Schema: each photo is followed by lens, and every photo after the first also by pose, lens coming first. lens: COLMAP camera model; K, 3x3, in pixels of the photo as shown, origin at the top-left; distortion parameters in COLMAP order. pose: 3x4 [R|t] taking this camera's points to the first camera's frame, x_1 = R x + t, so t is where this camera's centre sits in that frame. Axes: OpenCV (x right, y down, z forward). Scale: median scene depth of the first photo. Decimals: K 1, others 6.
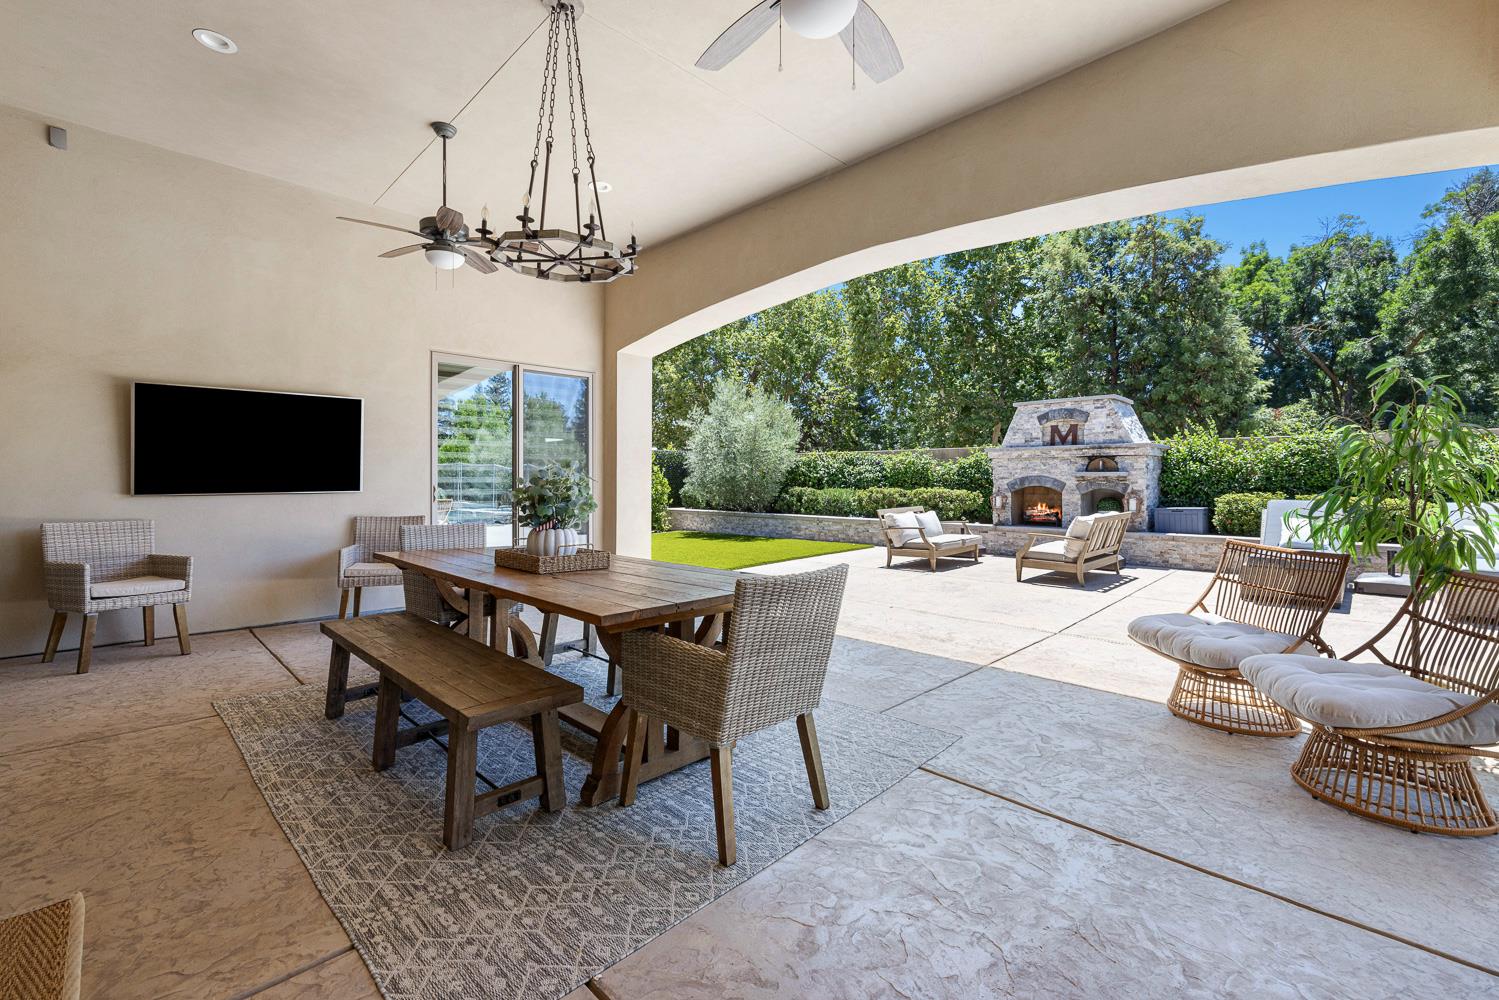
lens RADIAL K [[633.3, 0, 750.5], [0, 633.3, 481.3], [0, 0, 1]] dist [0.007810, 0.000151]
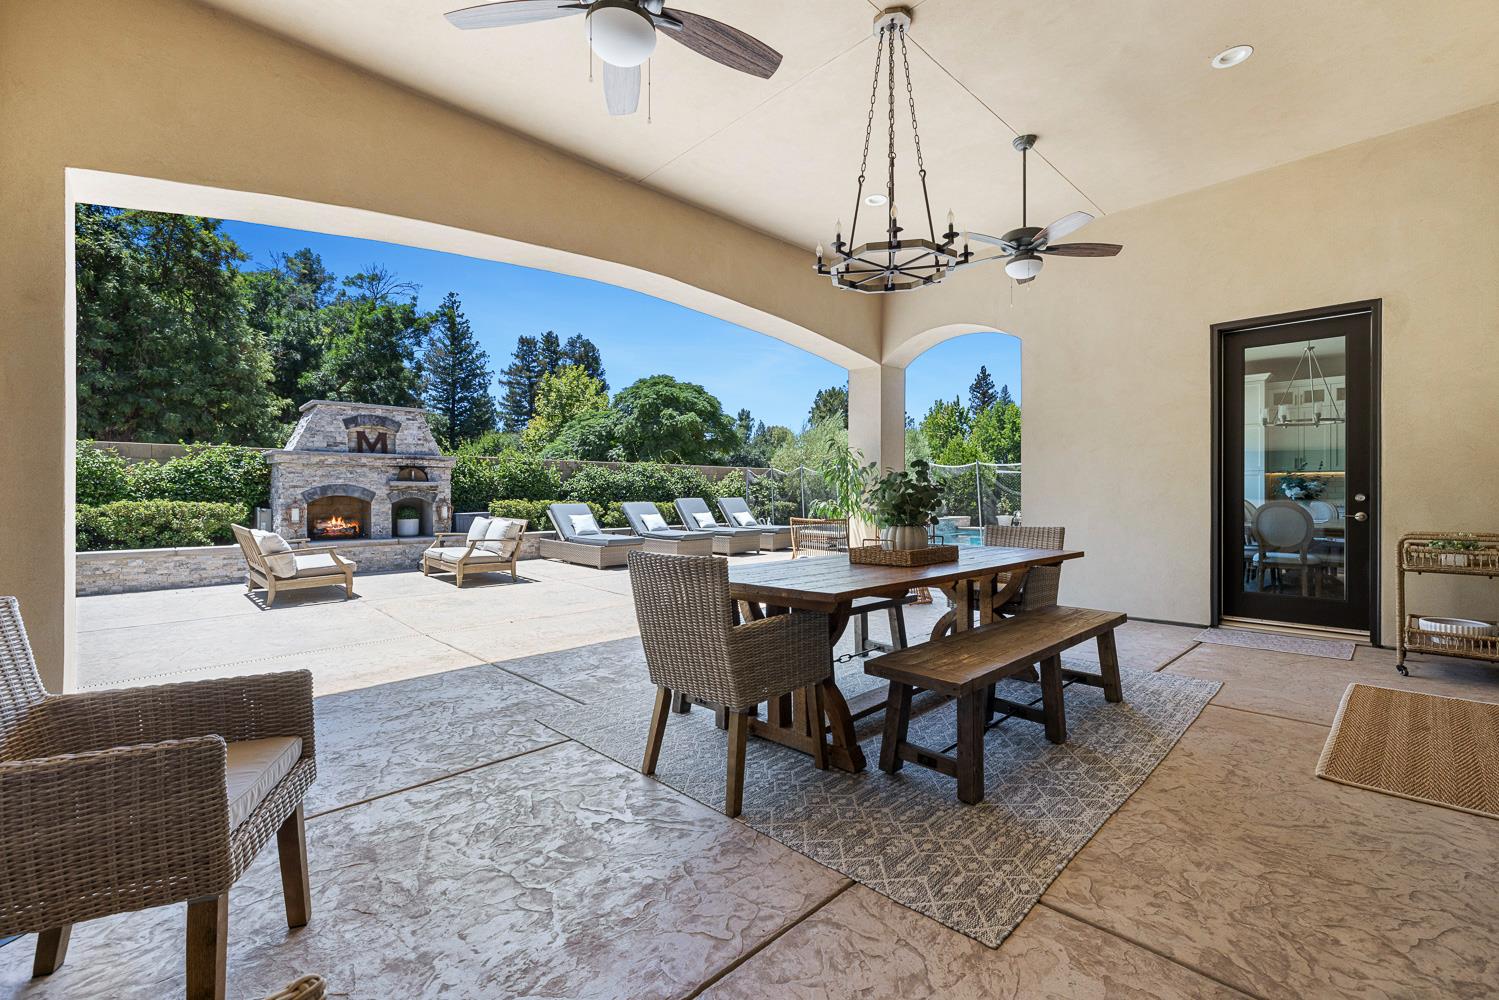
lens RADIAL K [[633.3, 0, 748.4], [0, 633.3, 492.2], [0, 0, 1]] dist [0.007810, 0.000151]
pose [[0.027358, 0.002916, 0.999621, -0.469324], [0.003353, 0.999990, -0.003009, 0.007411], [-0.999620, 0.003434, 0.027348, 0.418065]]
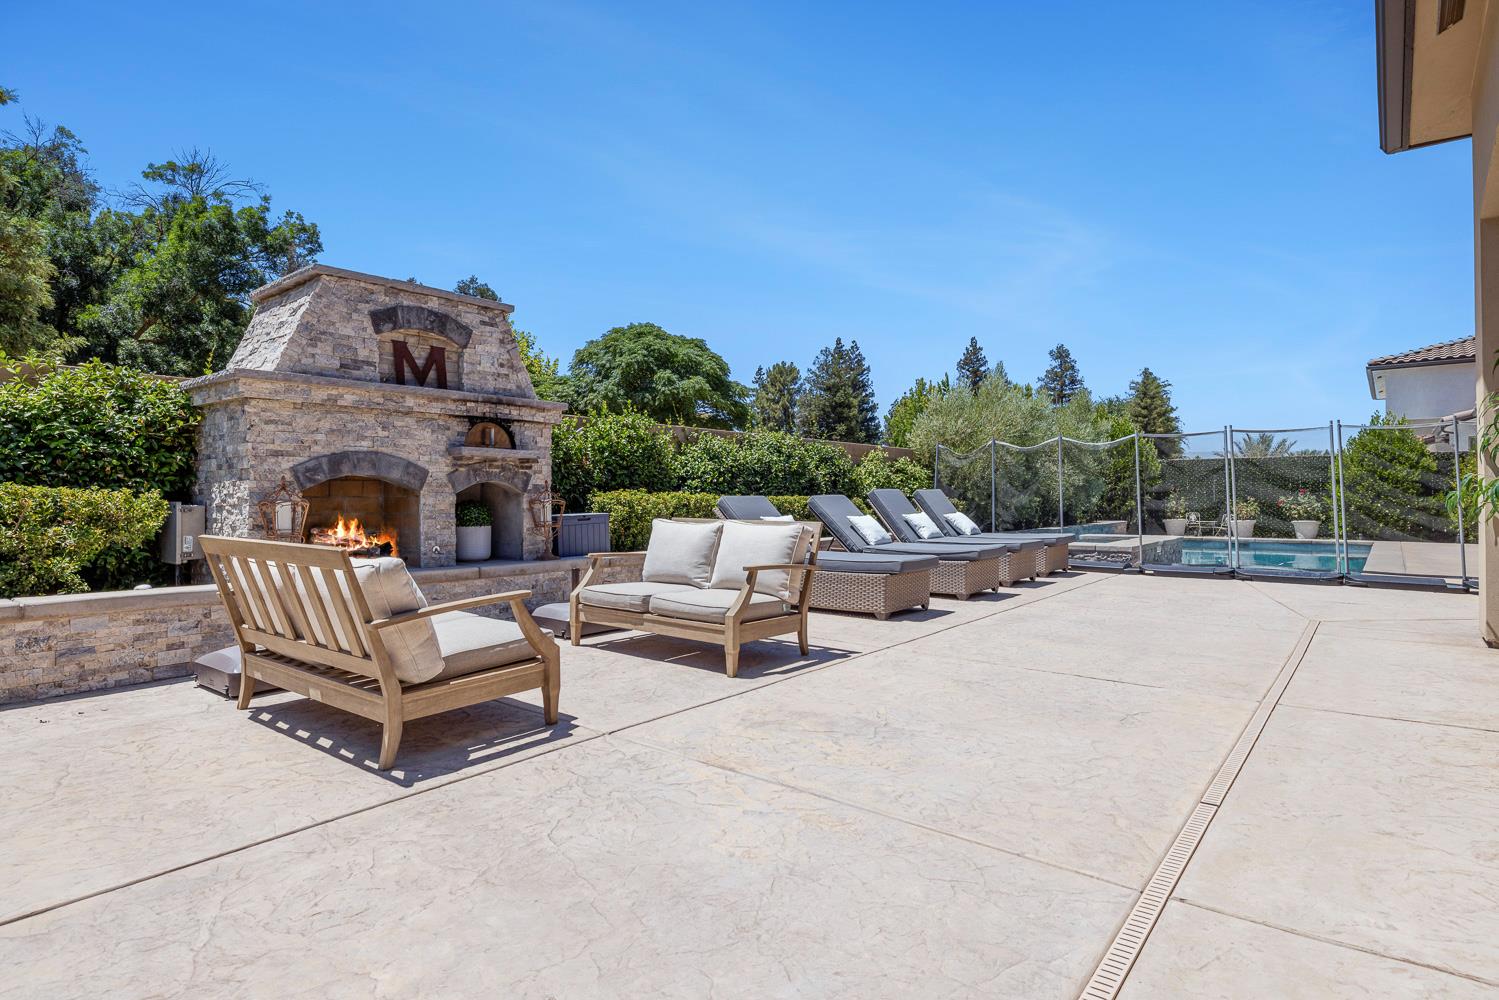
lens RADIAL K [[799.4, 0, 748.0], [0, 799.4, 489.3], [0, 0, 1]] dist [0.003724, 0.000364]
pose [[-0.096992, 0.014414, 0.995181, -0.108389], [0.010004, 0.999859, -0.013507, 0.027682], [-0.995235, 0.008645, -0.097123, 0.850319]]
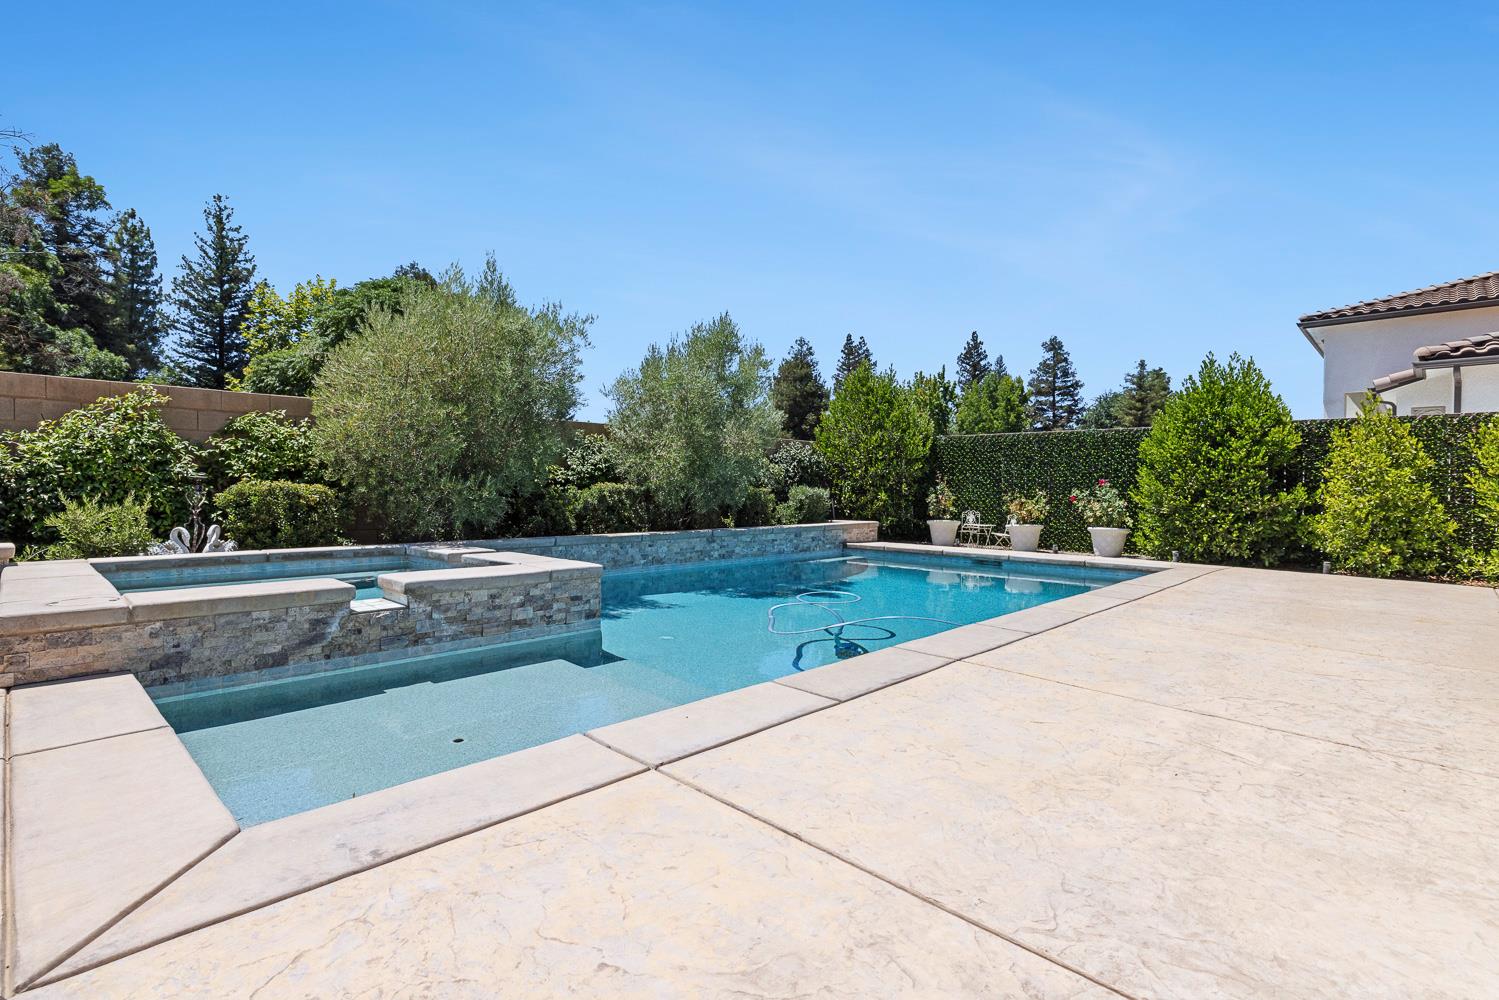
lens RADIAL K [[708.7, 0, 752.6], [0, 708.7, 498.3], [0, 0, 1]] dist [0.001638, 0.000749]
pose [[-0.013515, -0.014016, 0.999810, 0.564241], [-0.003962, 0.999895, 0.013964, 0.031392], [-0.999901, -0.003773, -0.013569, -0.078550]]
